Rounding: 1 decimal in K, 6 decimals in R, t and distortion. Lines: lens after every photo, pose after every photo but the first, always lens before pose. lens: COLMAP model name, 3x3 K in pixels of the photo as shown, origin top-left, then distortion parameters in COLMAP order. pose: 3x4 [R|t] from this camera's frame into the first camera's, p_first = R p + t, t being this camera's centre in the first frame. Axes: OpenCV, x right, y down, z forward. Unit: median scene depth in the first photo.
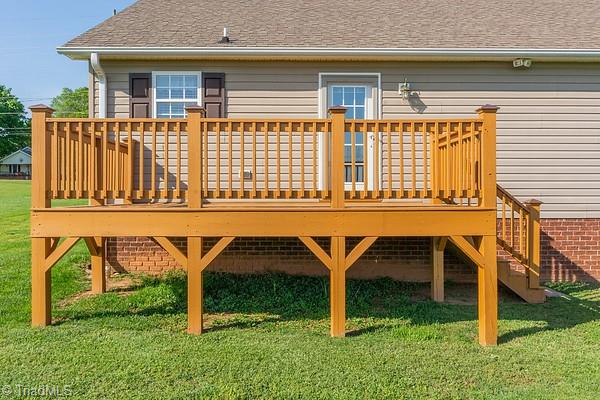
lens RADIAL K [[505.3, 0, 299.7], [0, 505.3, 198.2], [0, 0, 1]] dist [-0.051753, -0.001353]
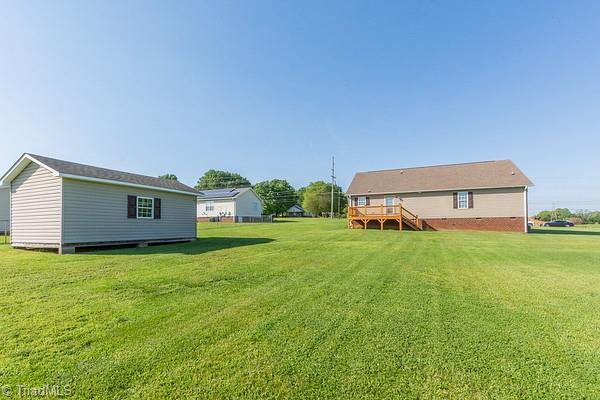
lens RADIAL K [[267.0, 0, 314.4], [0, 267.0, 222.5], [0, 0, 1]] dist [0.006714, -0.002717]
pose [[0.927505, -0.014363, -0.373535, 0.469322], [0.006902, 0.999749, -0.021304, 0.144439], [0.373747, 0.017182, 0.927372, -2.423576]]
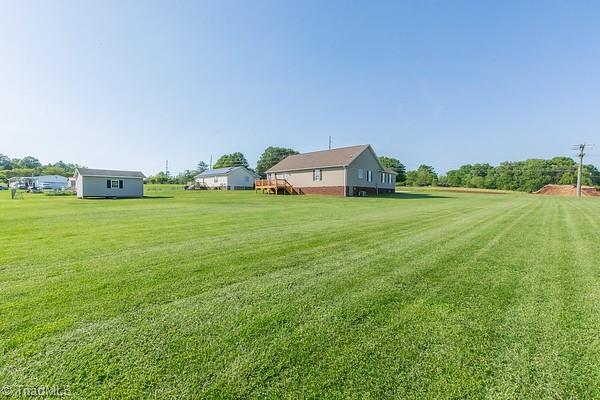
lens RADIAL K [[267.0, 0, 318.6], [0, 267.0, 194.4], [0, 0, 1]] dist [0.006714, -0.002717]
pose [[0.756056, -0.004783, -0.654490, 3.943774], [-0.000024, 0.999973, -0.007336, 0.204310], [0.654507, 0.005562, 0.756035, -2.429683]]
